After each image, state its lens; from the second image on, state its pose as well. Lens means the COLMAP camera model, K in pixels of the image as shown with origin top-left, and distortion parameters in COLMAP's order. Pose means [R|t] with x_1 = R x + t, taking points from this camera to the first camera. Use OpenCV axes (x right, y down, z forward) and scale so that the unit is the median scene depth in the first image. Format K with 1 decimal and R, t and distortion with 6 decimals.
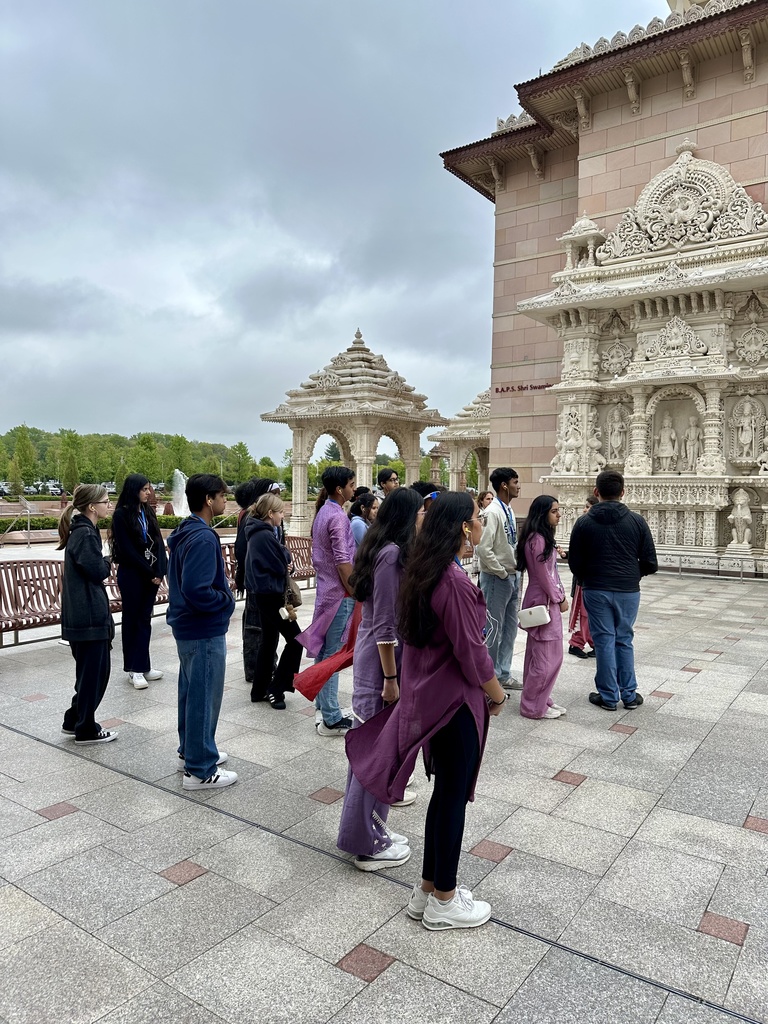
lens RADIAL K [[724.9, 0, 383.6], [0, 724.9, 512.1], [0, 0, 1]] dist [0.004703, -0.008536]
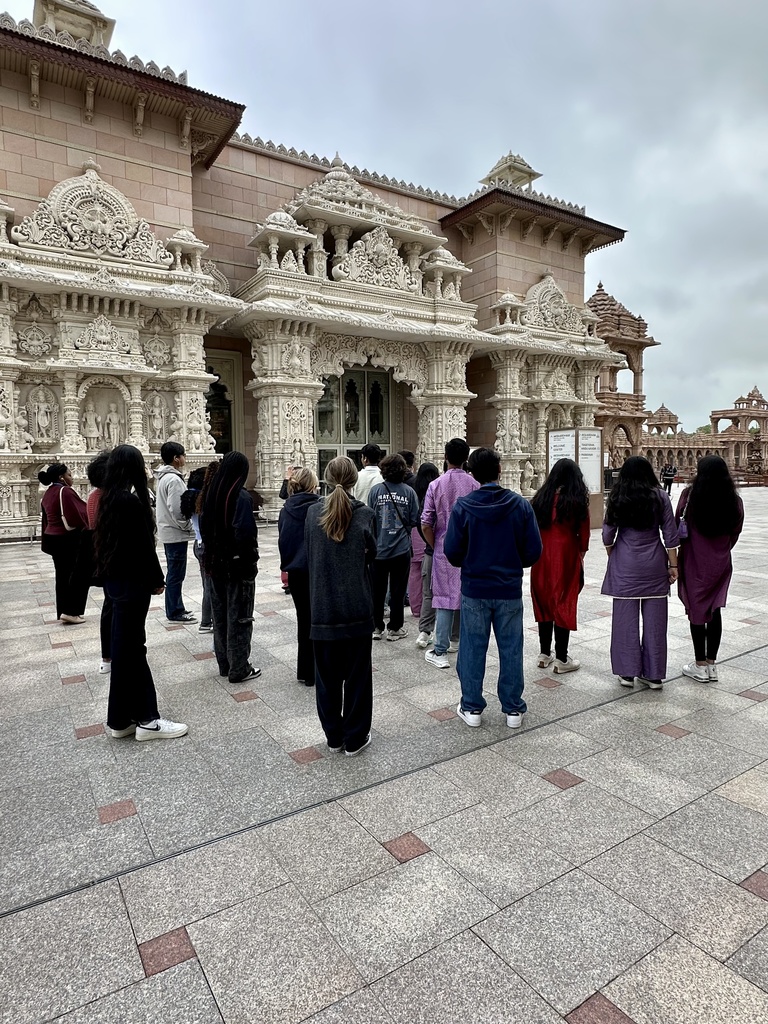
lens RADIAL K [[593.5, 0, 382.4], [0, 593.5, 508.9], [0, 0, 1]] dist [0.002889, -0.002349]
pose [[0.366833, -0.083864, 0.926499, -0.332359], [0.045604, 0.996352, 0.072131, -0.009962], [-0.929168, 0.015793, 0.369319, 0.237888]]
